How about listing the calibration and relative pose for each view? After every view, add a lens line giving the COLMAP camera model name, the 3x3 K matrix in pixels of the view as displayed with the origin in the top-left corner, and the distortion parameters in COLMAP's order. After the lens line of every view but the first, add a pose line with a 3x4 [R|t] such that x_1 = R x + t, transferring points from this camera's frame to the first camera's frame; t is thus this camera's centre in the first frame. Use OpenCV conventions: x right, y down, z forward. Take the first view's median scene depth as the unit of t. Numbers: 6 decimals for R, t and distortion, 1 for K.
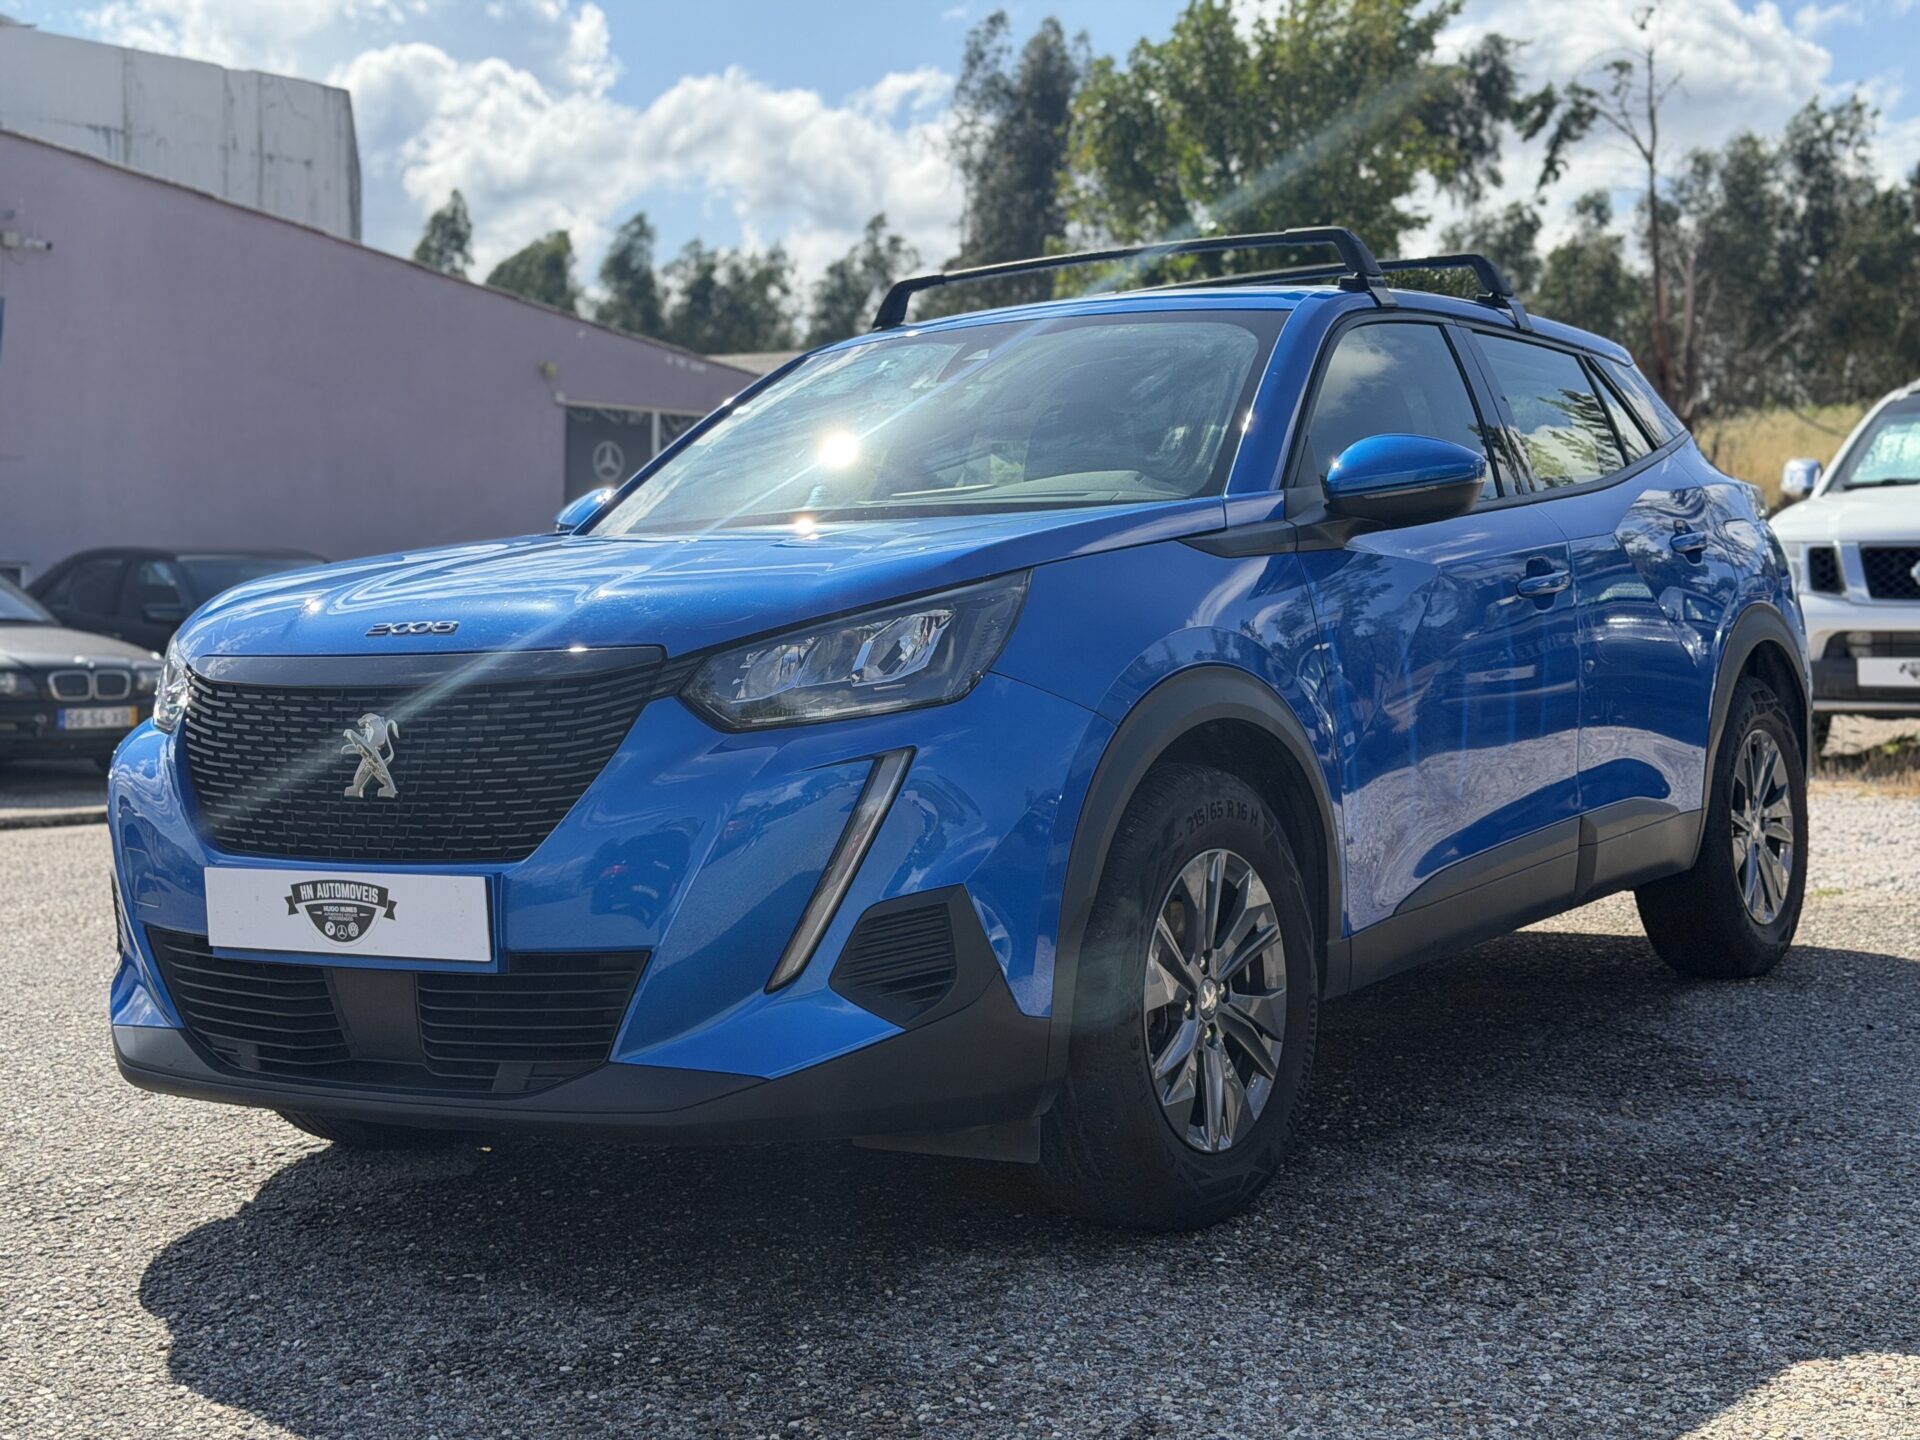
lens RADIAL K [[2742.5, 0, 960.0], [0, 2742.5, 720.0], [0, 0, 1]] dist [0.127589, -0.020754]
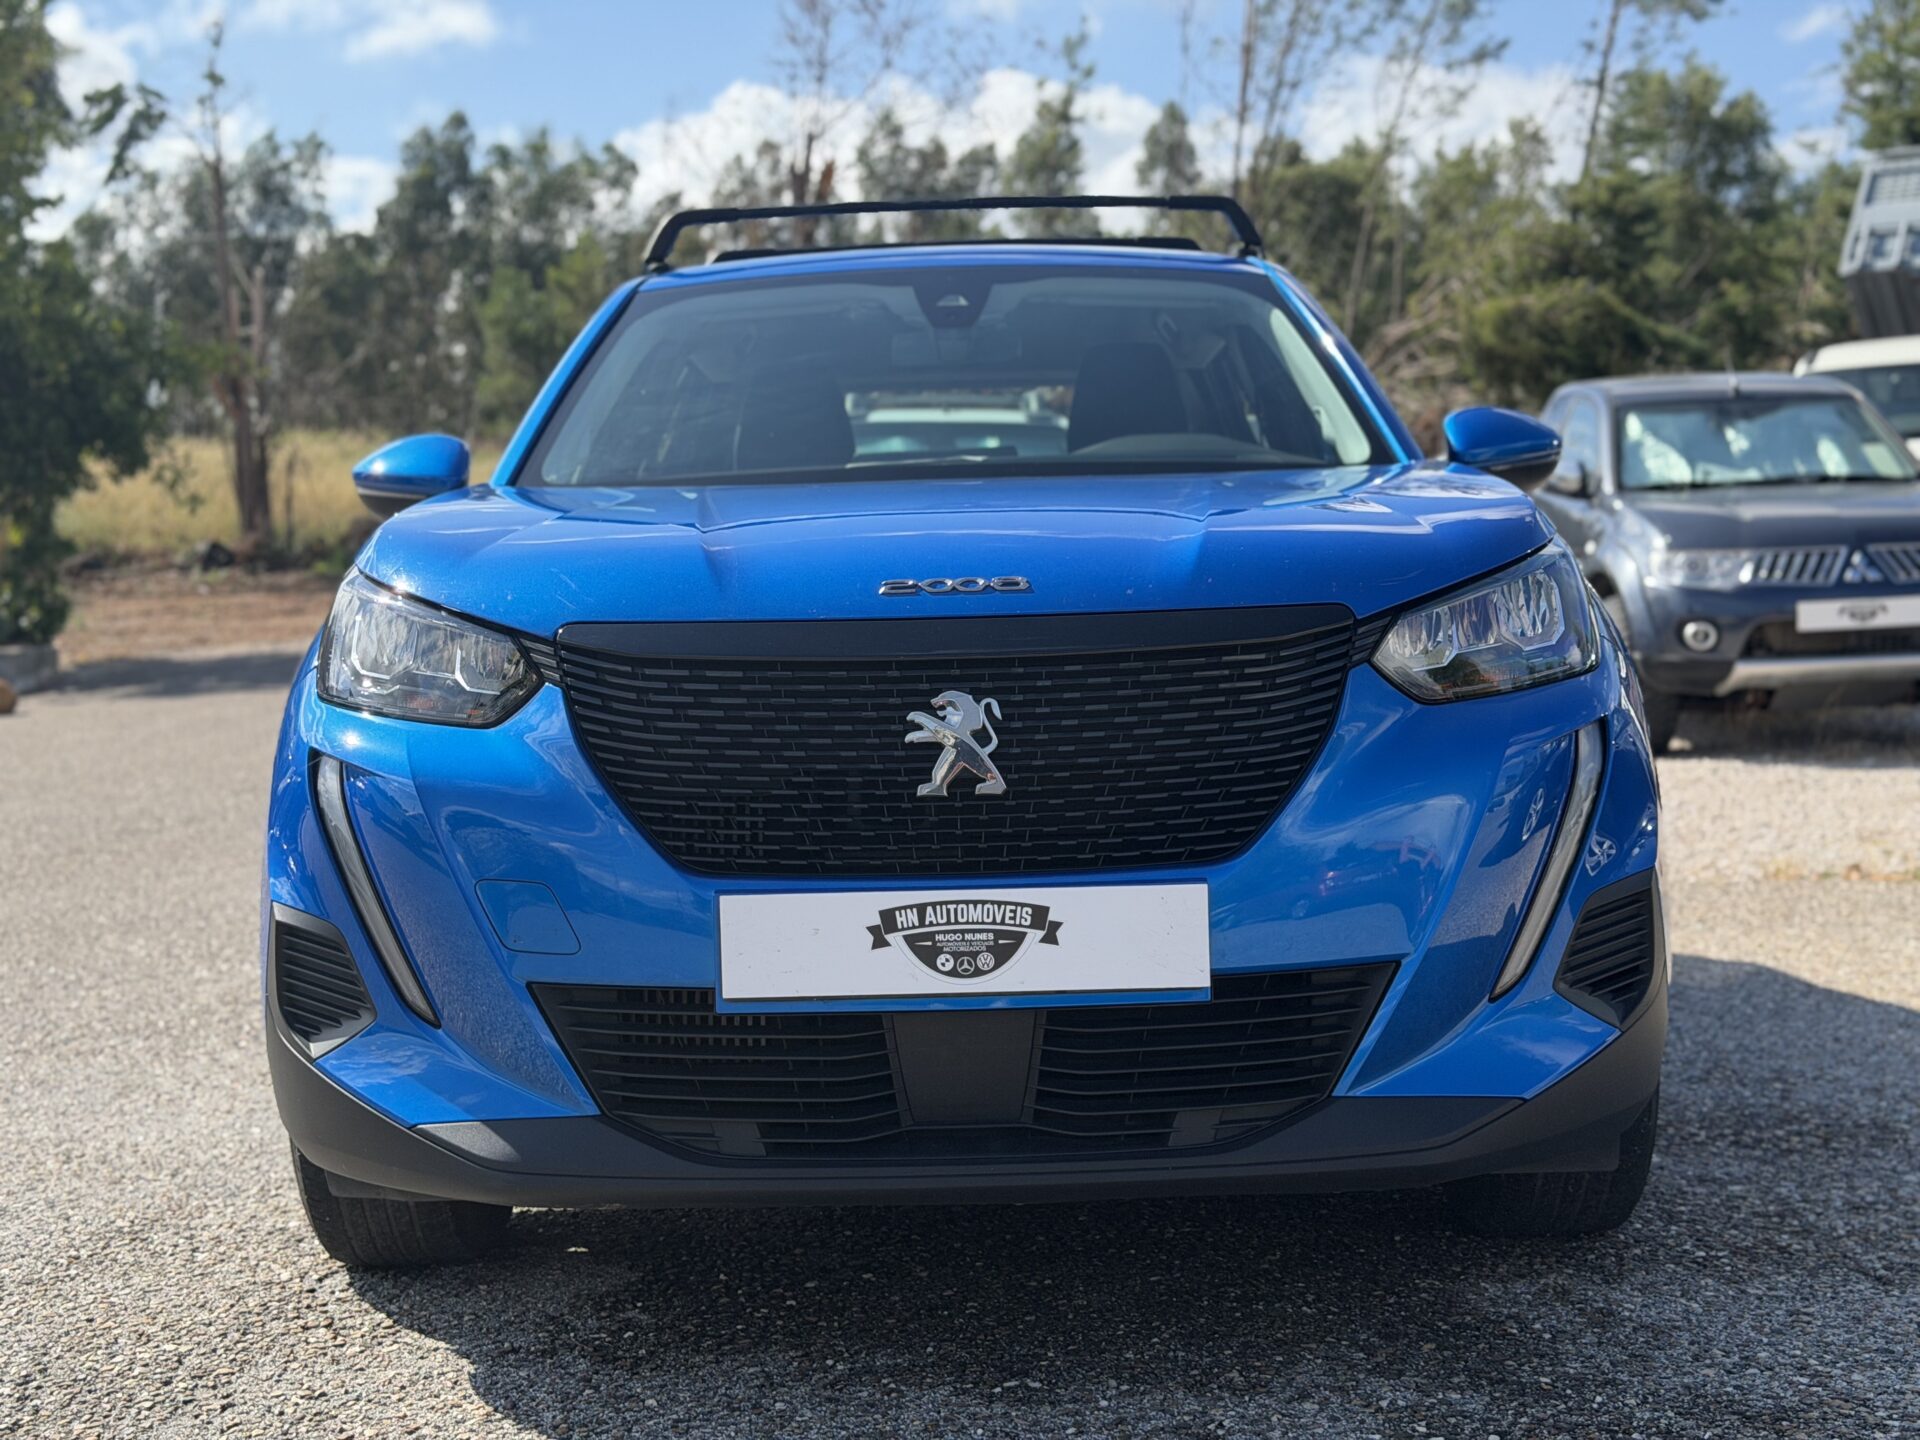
lens RADIAL K [[2742.5, 0, 960.0], [0, 2742.5, 720.0], [0, 0, 1]] dist [0.127589, -0.020754]
pose [[0.847018, -0.018192, 0.531253, -0.643413], [0.022653, 0.999742, -0.001883, 0.007652], [-0.531082, 0.013629, 0.847211, 0.331714]]
